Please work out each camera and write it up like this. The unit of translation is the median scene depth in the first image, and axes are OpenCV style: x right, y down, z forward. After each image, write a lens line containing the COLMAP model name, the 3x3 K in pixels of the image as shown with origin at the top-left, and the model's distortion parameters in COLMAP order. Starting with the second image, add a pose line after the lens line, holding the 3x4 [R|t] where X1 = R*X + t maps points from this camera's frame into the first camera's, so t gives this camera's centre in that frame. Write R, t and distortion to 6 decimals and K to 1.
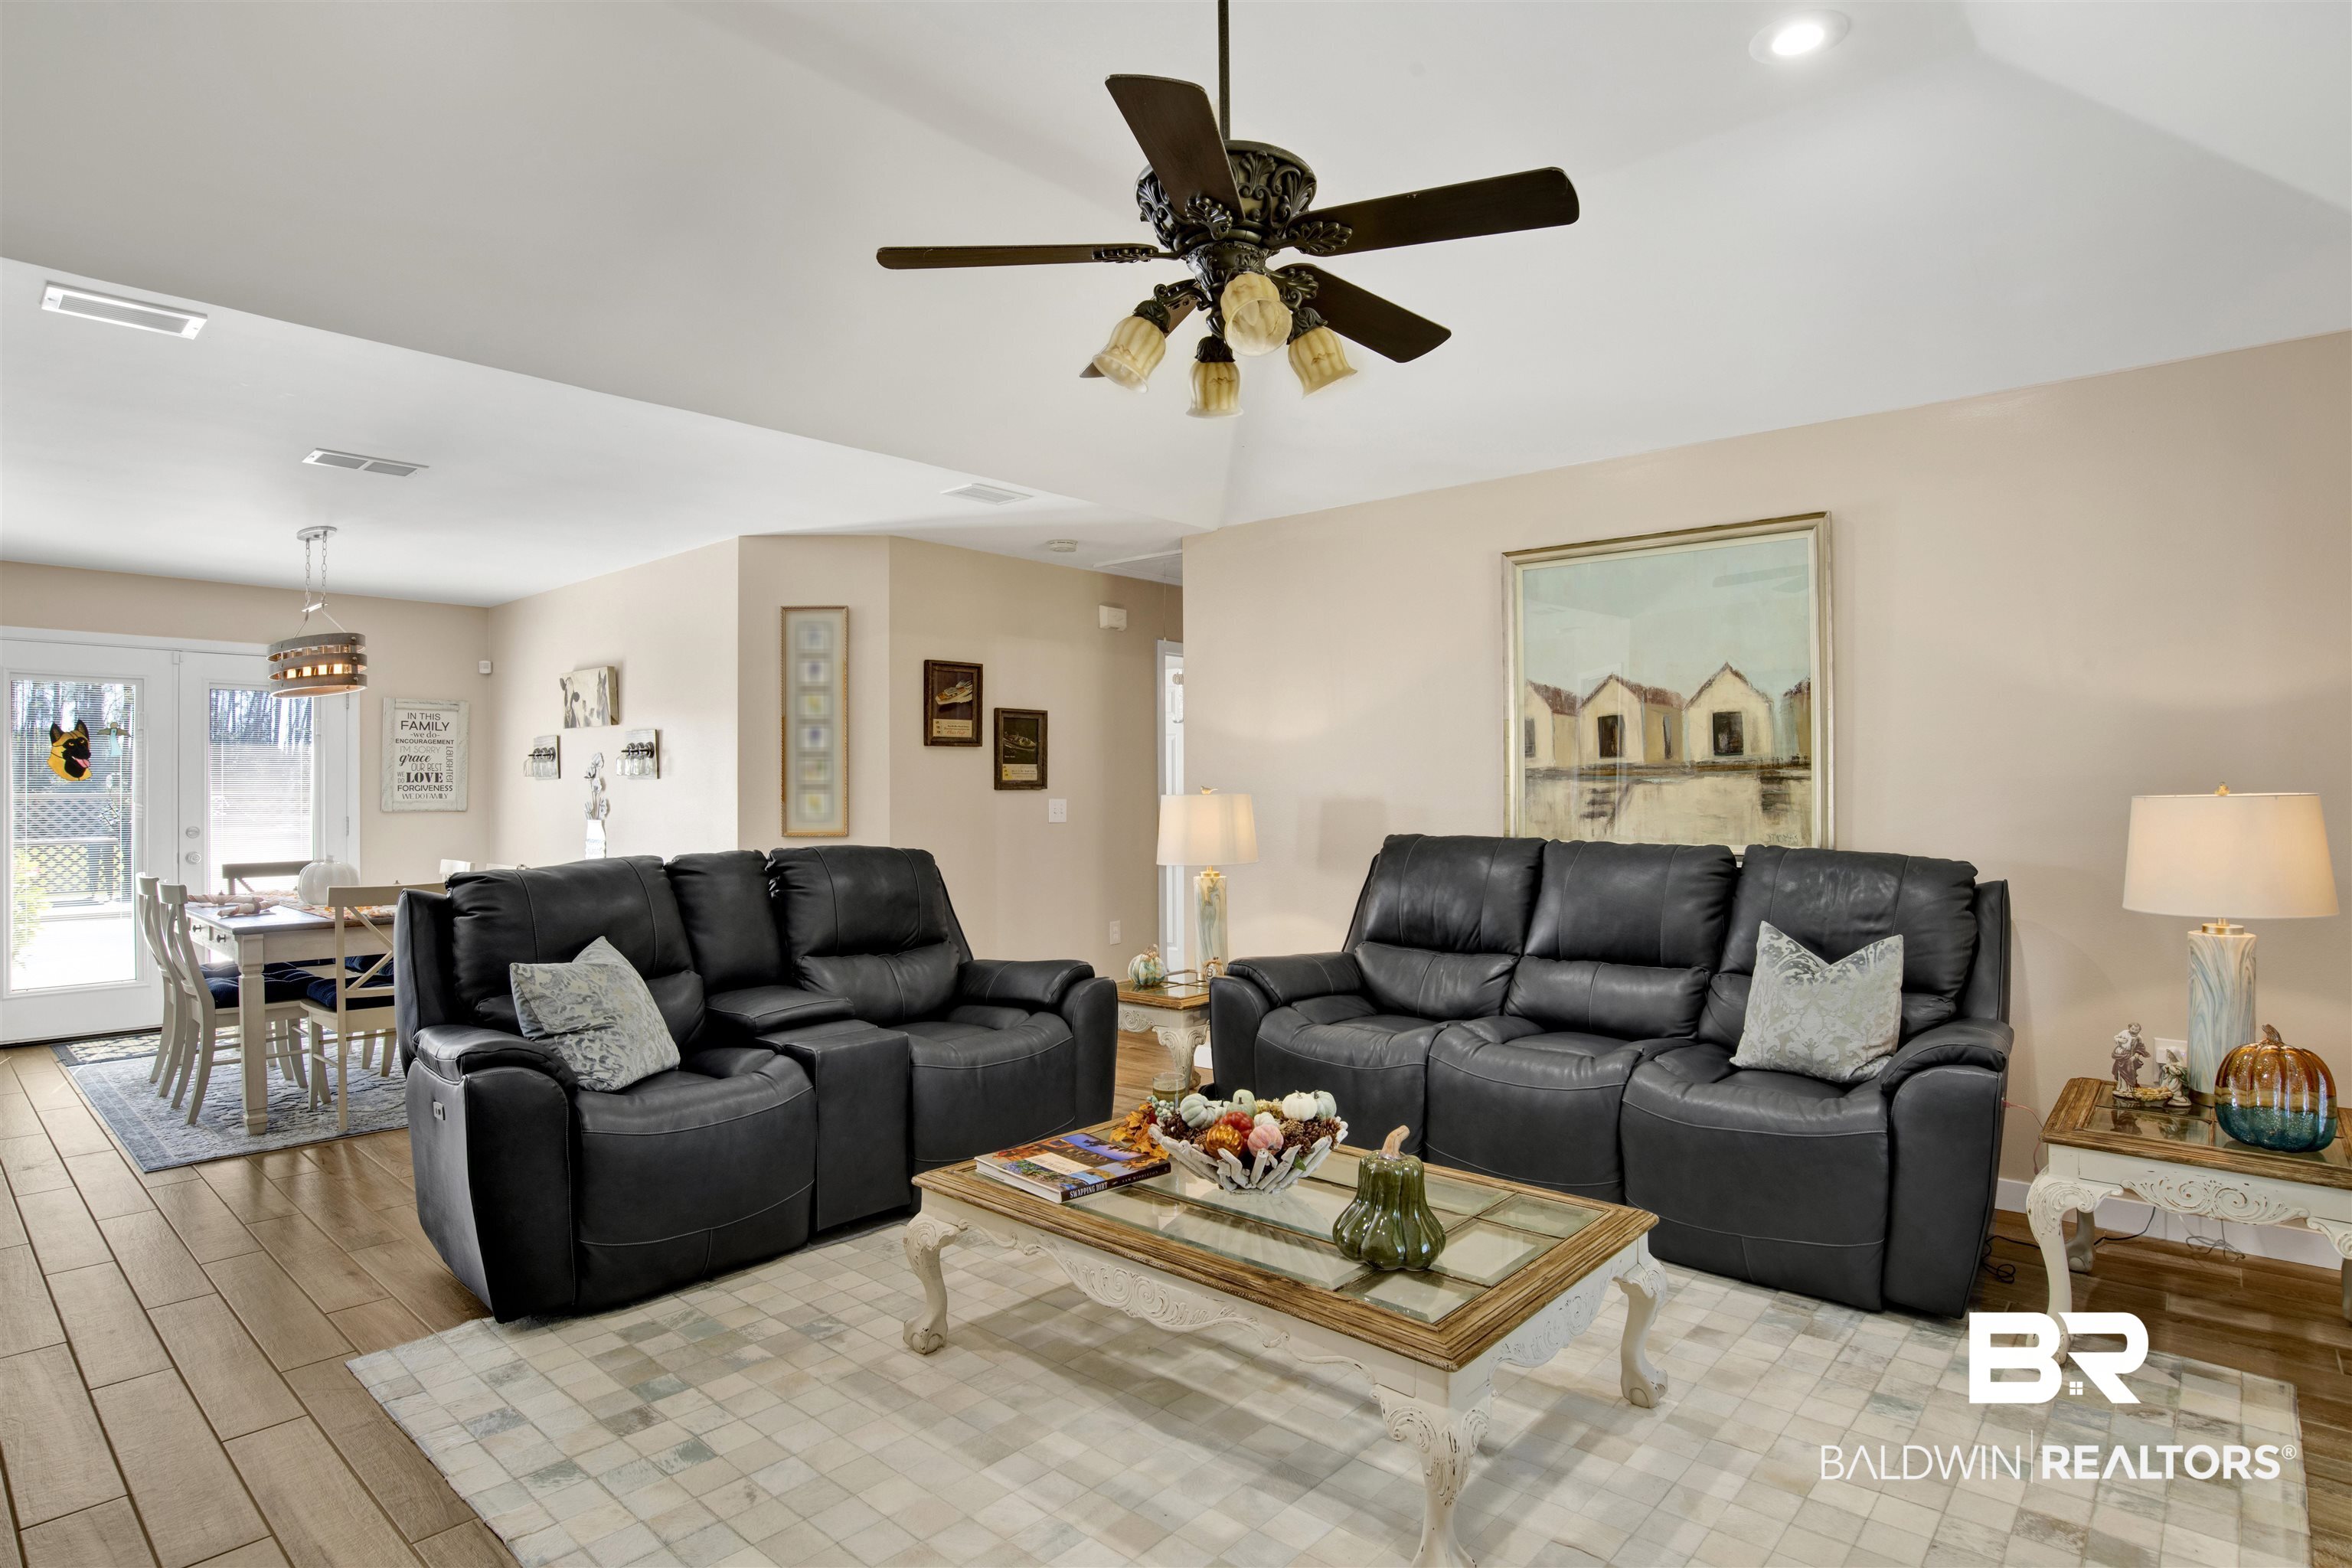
lens RADIAL K [[1237.5, 0, 1206.2], [0, 1237.5, 793.0], [0, 0, 1]] dist [-0.054644, 0.001809]
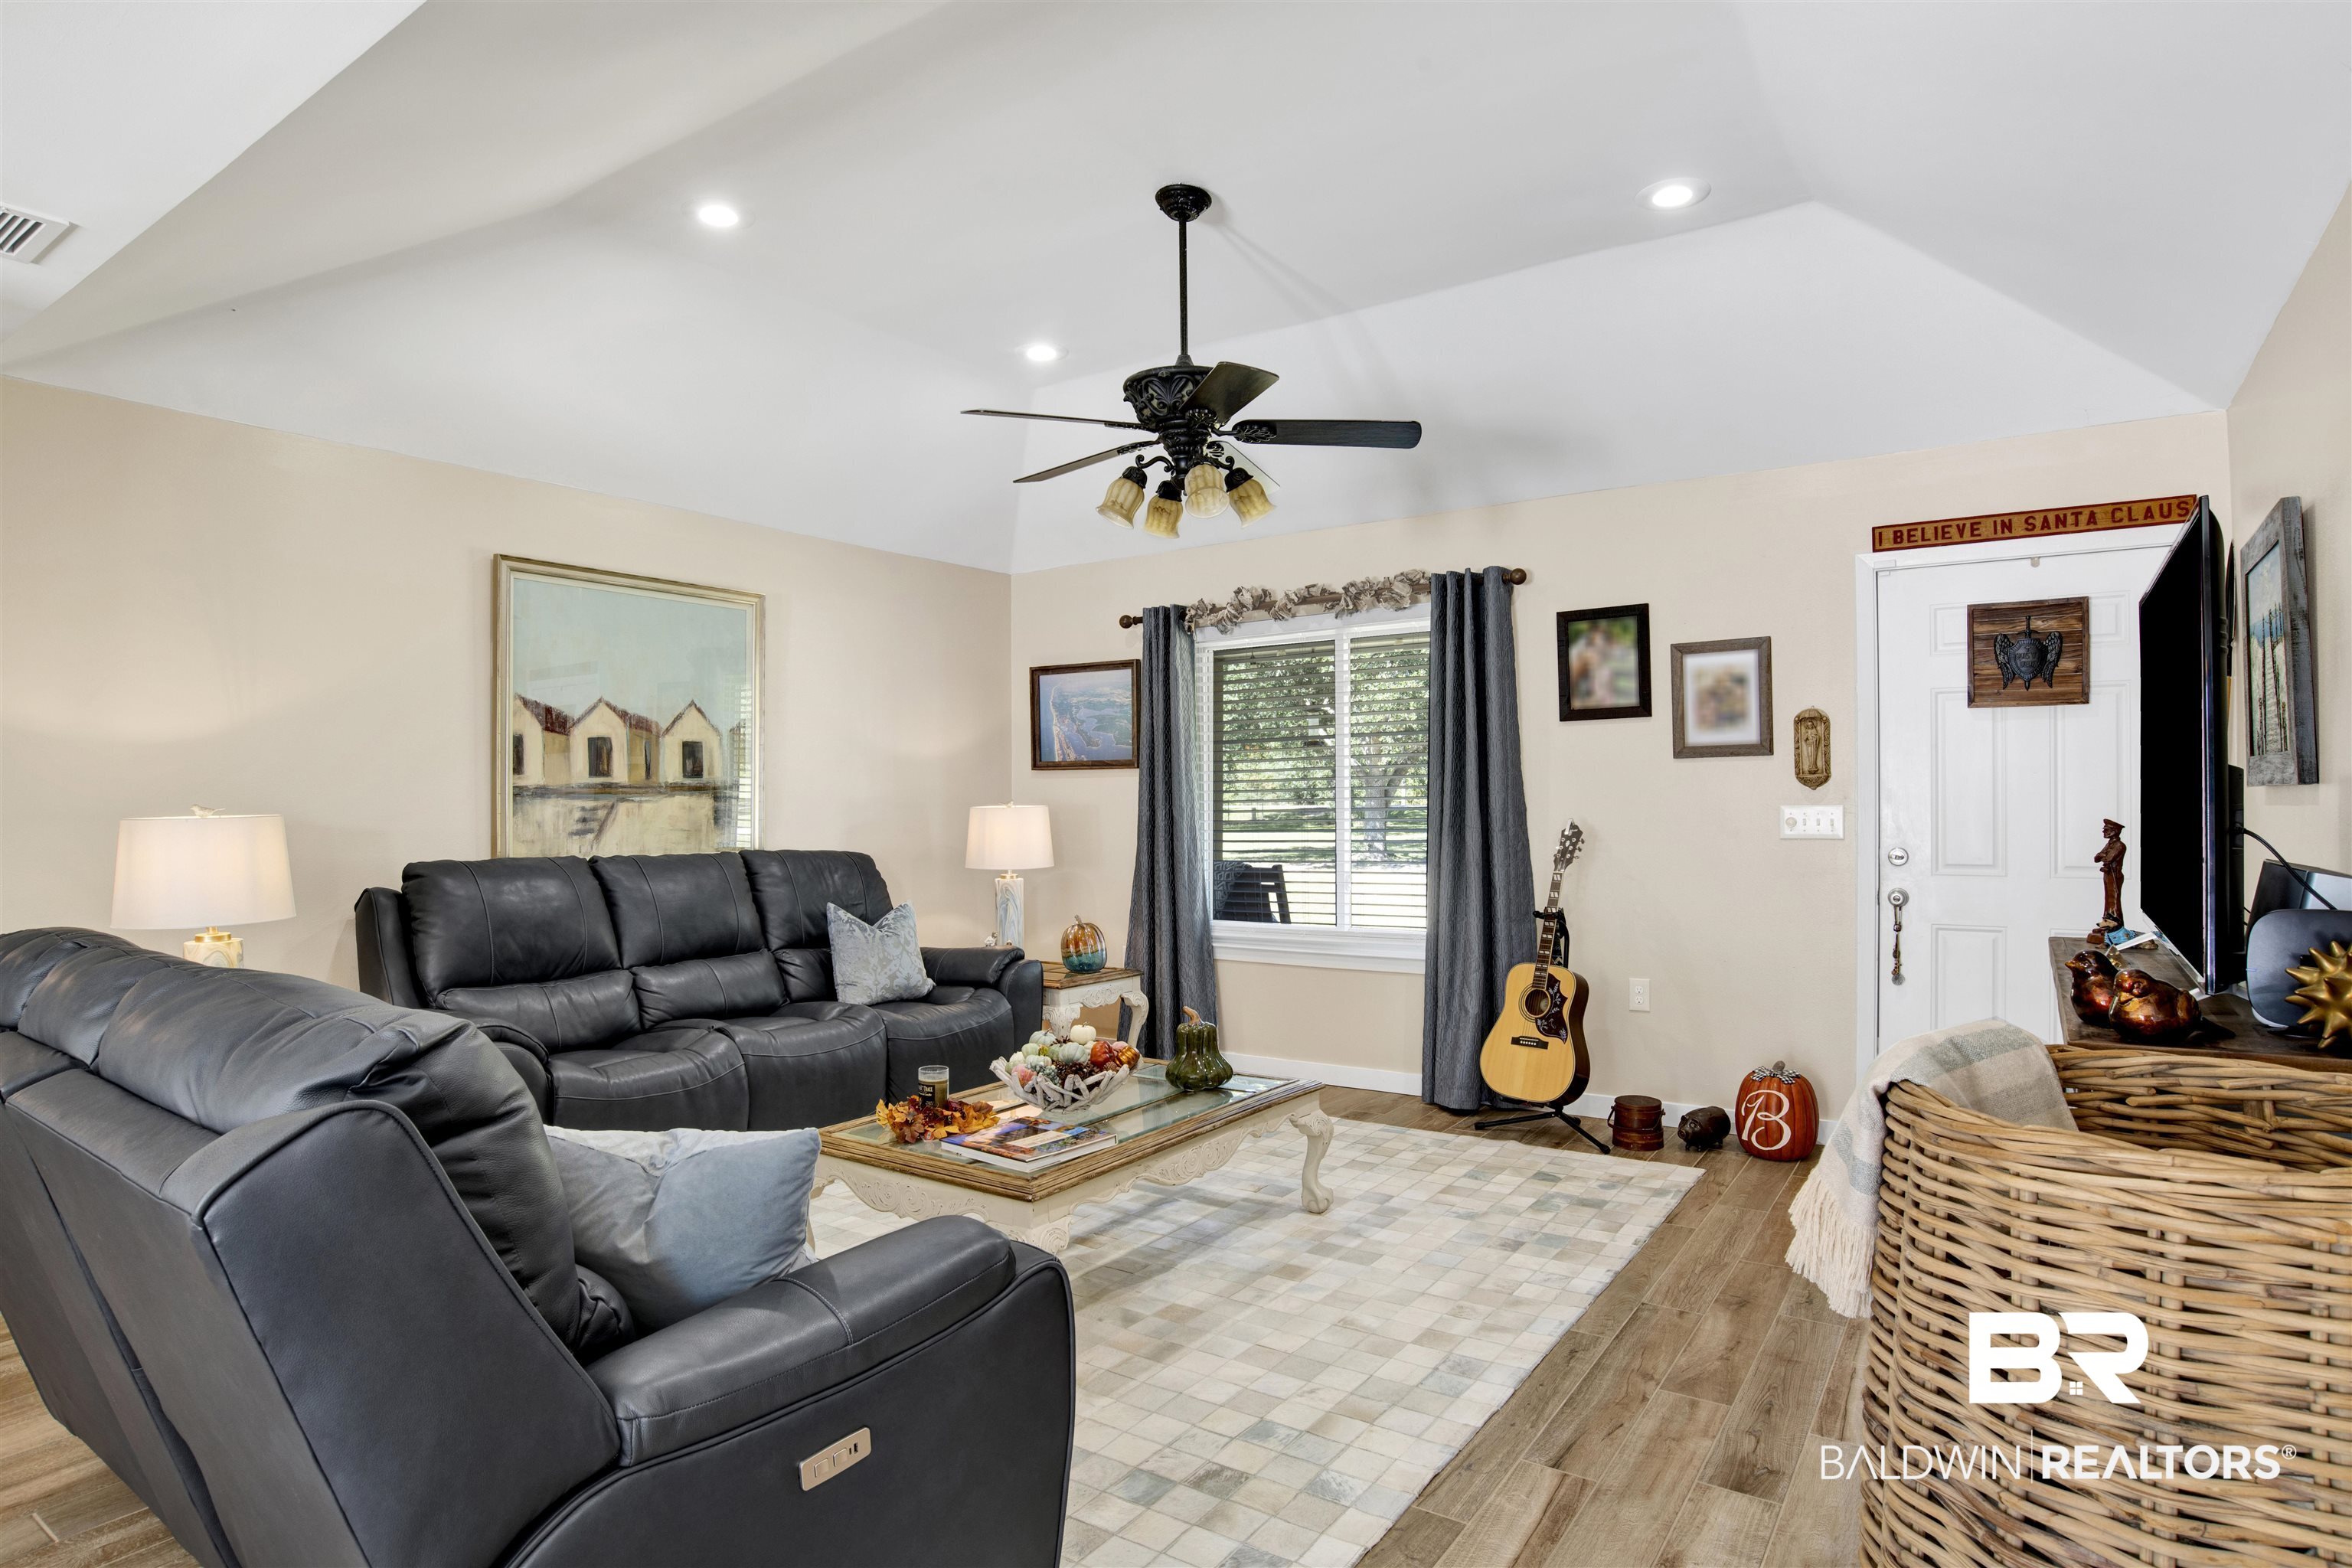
lens RADIAL K [[1237.5, 0, 1206.2], [0, 1237.5, 793.0], [0, 0, 1]] dist [-0.054644, 0.001809]
pose [[-0.121443, 0.007187, 0.992572, -0.782458], [0.010049, 0.999931, -0.006011, -0.003595], [-0.992548, 0.009245, -0.121507, 0.618716]]
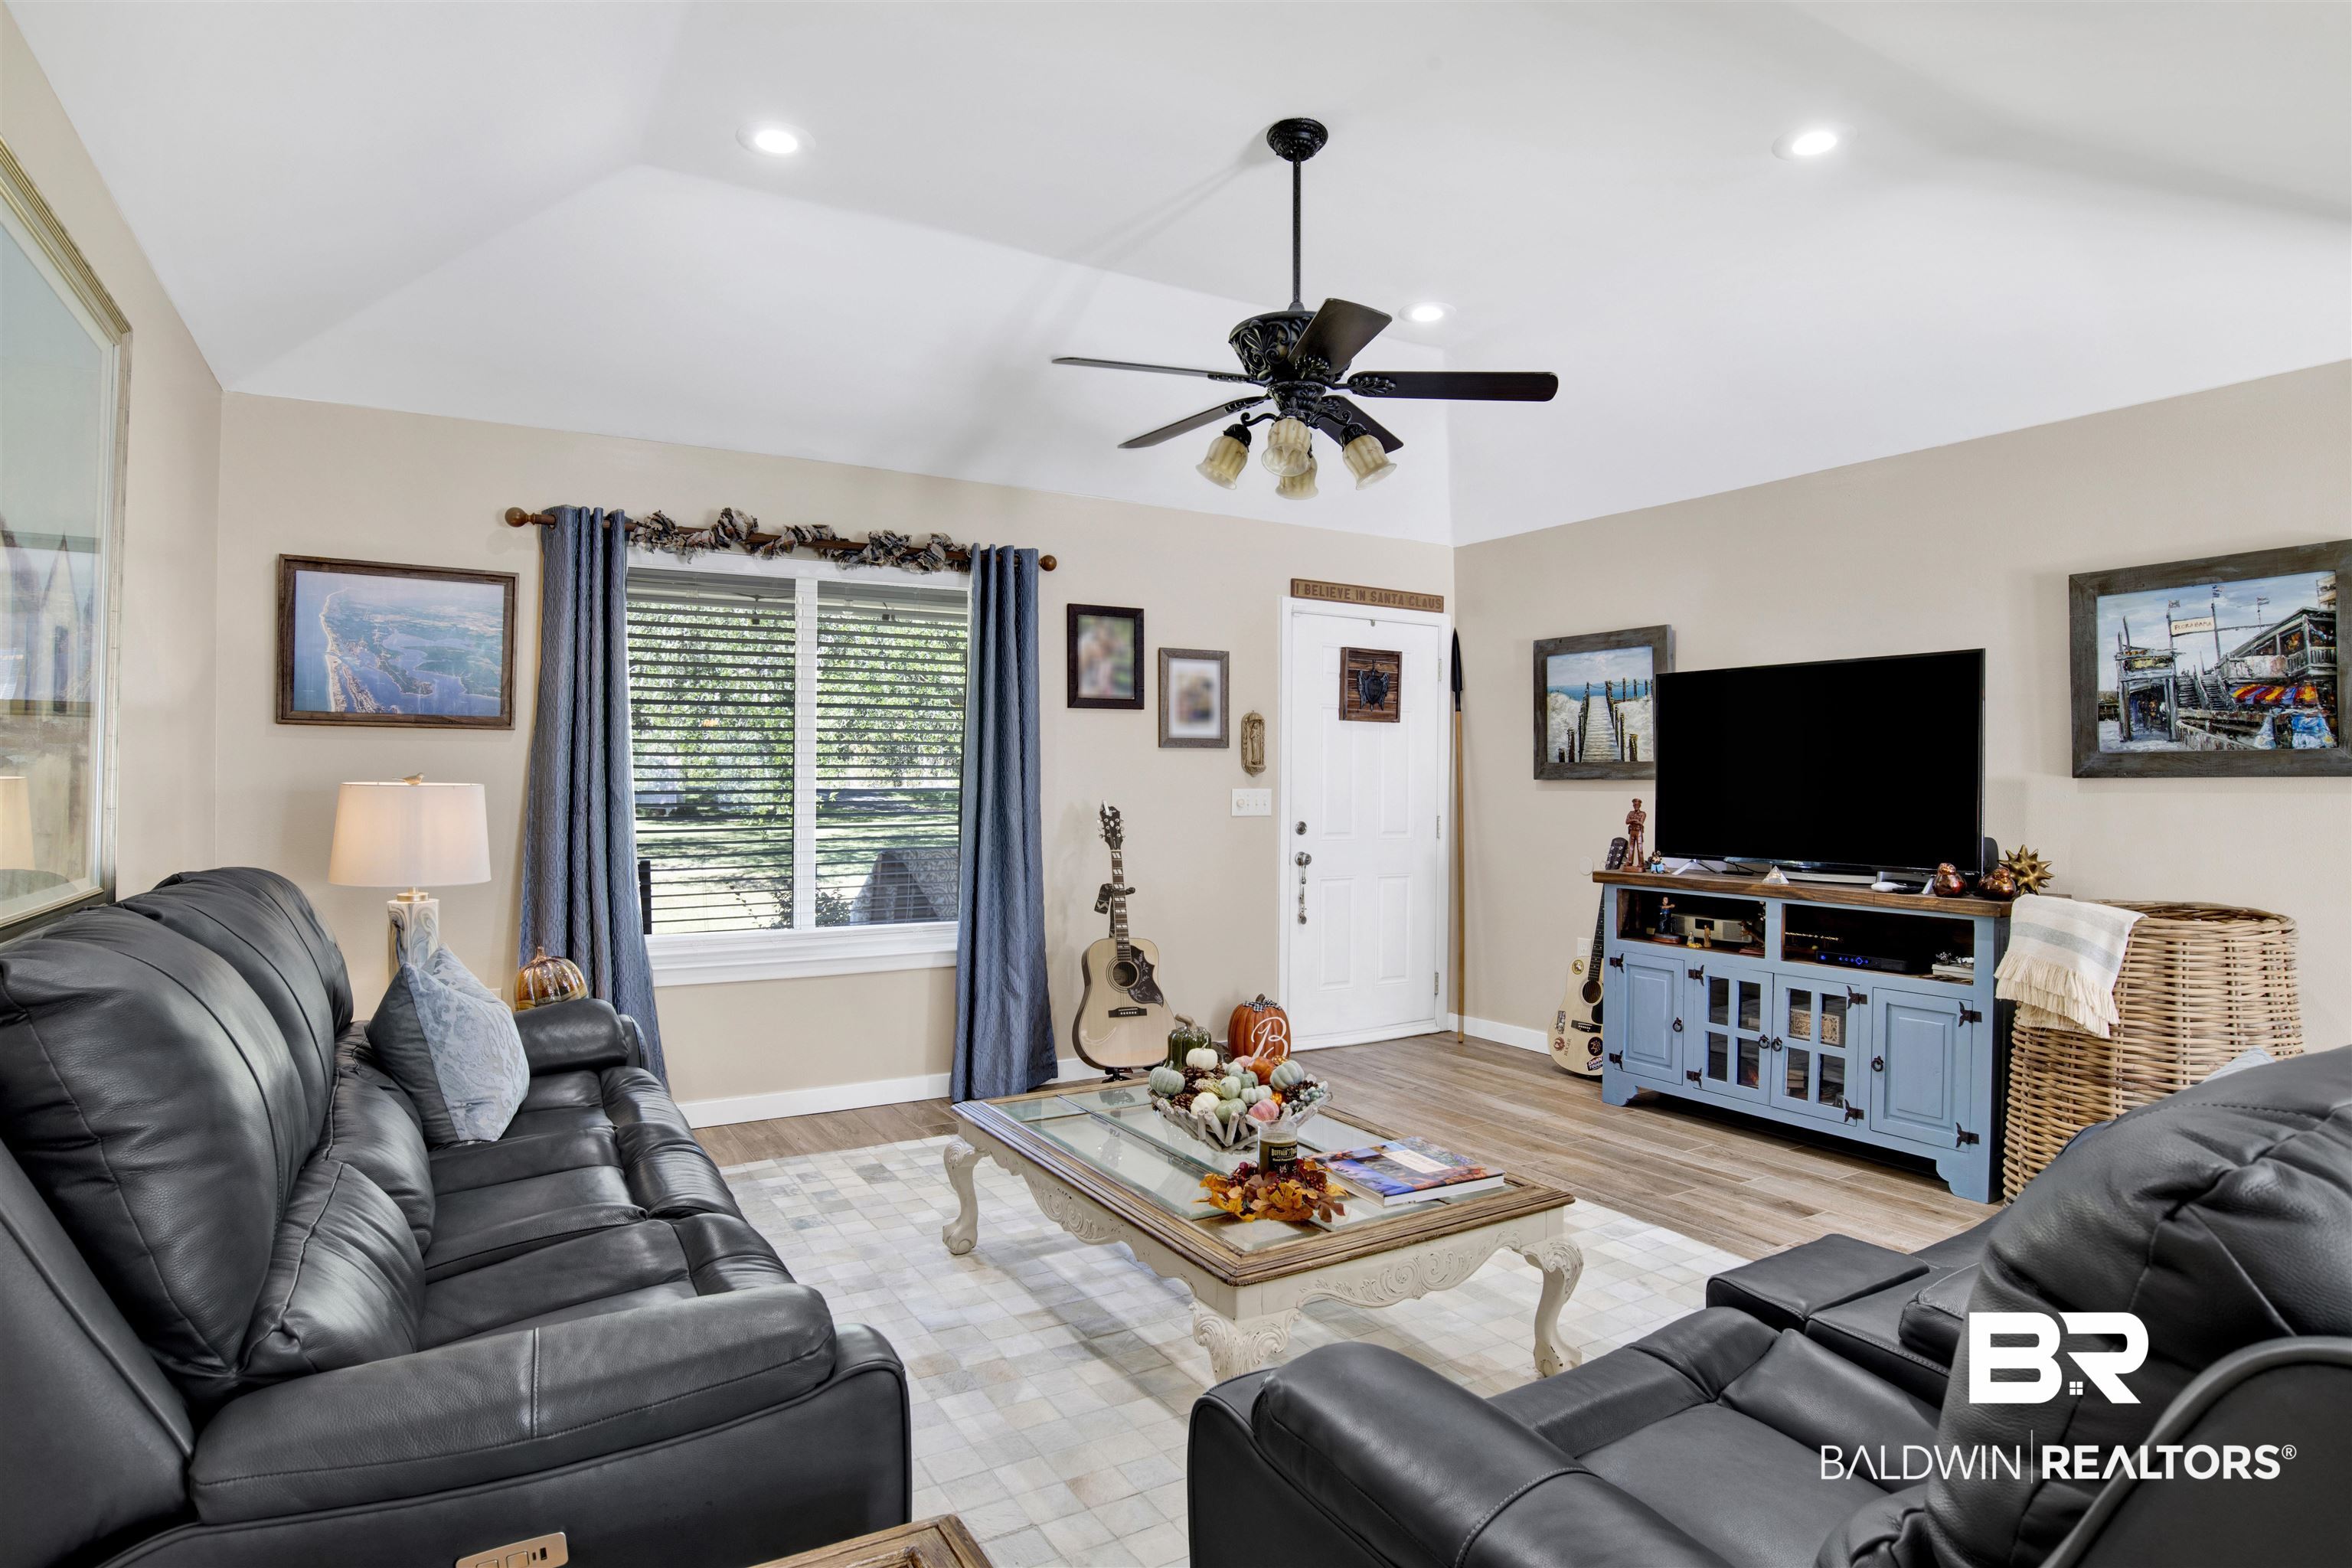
lens RADIAL K [[1209.2, 0, 1176.0], [0, 1209.2, 784.0], [0, 0, 1]] dist [-0.059306, 0.000221]
pose [[-0.940121, -0.007173, 0.340766, -0.170306], [-0.005563, 0.999968, 0.005701, -0.006924], [-0.340796, 0.003464, -0.940131, 1.240776]]
